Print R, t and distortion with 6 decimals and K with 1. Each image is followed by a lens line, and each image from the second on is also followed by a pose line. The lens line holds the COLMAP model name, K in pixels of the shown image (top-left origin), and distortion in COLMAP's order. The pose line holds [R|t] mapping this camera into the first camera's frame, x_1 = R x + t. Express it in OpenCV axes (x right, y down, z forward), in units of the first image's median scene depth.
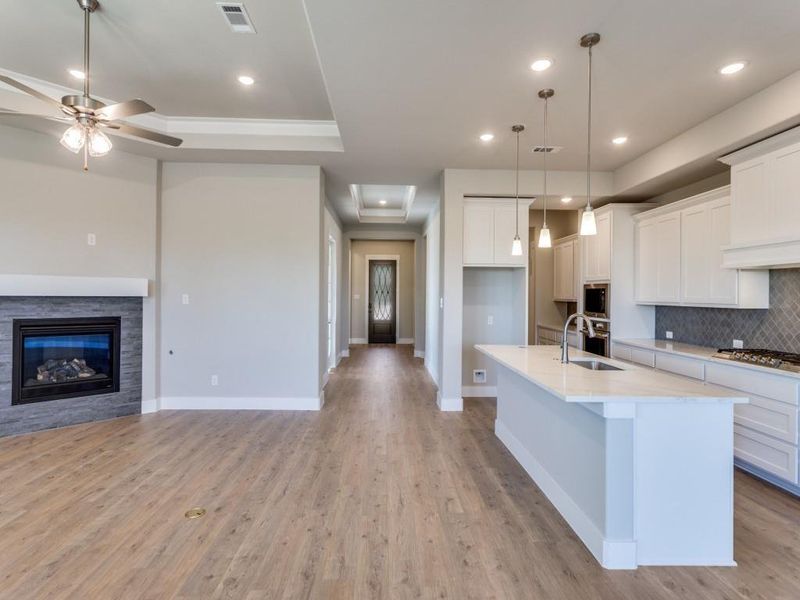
lens RADIAL K [[428.2, 0, 396.0], [0, 428.2, 297.1], [0, 0, 1]] dist [-0.000358, 0.000890]
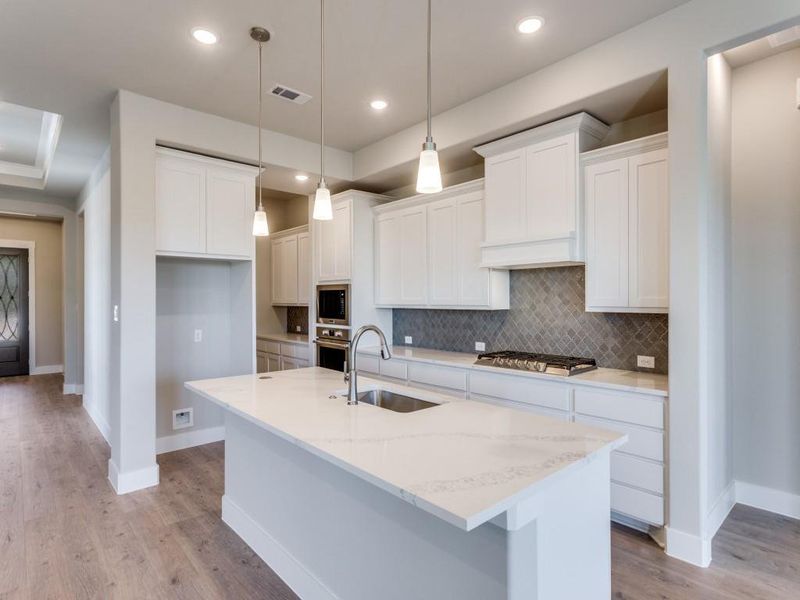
lens RADIAL K [[428.2, 0, 396.0], [0, 428.2, 297.1], [0, 0, 1]] dist [-0.000358, 0.000890]
pose [[0.765755, -0.008866, 0.643072, 0.021166], [0.015147, 0.999876, -0.004251, -0.000886], [-0.642955, 0.012995, 0.765794, 0.295133]]
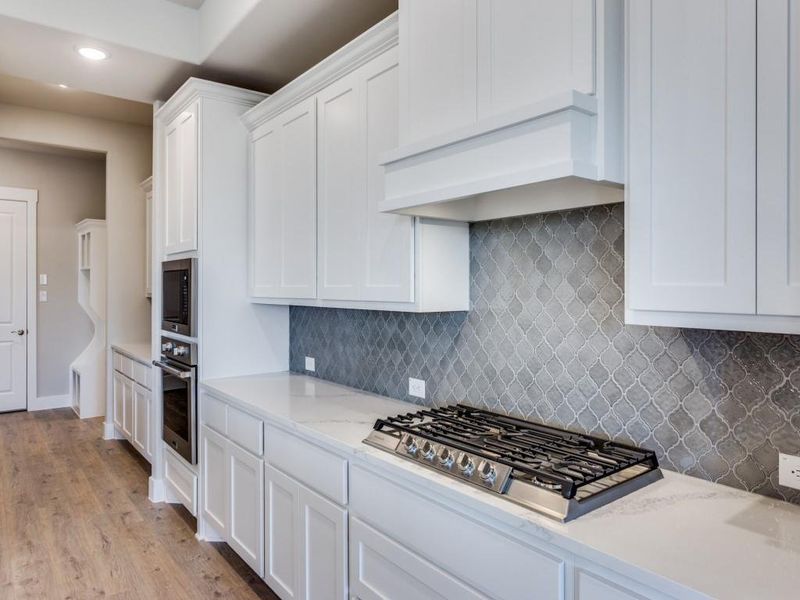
lens RADIAL K [[522.0, 0, 399.1], [0, 522.0, 287.8], [0, 0, 1]] dist [0.002173, -0.000229]
pose [[0.808864, -0.005453, 0.587971, 0.354823], [0.008807, 0.999957, -0.002841, 0.002703], [-0.587930, 0.007476, 0.808877, 0.435452]]
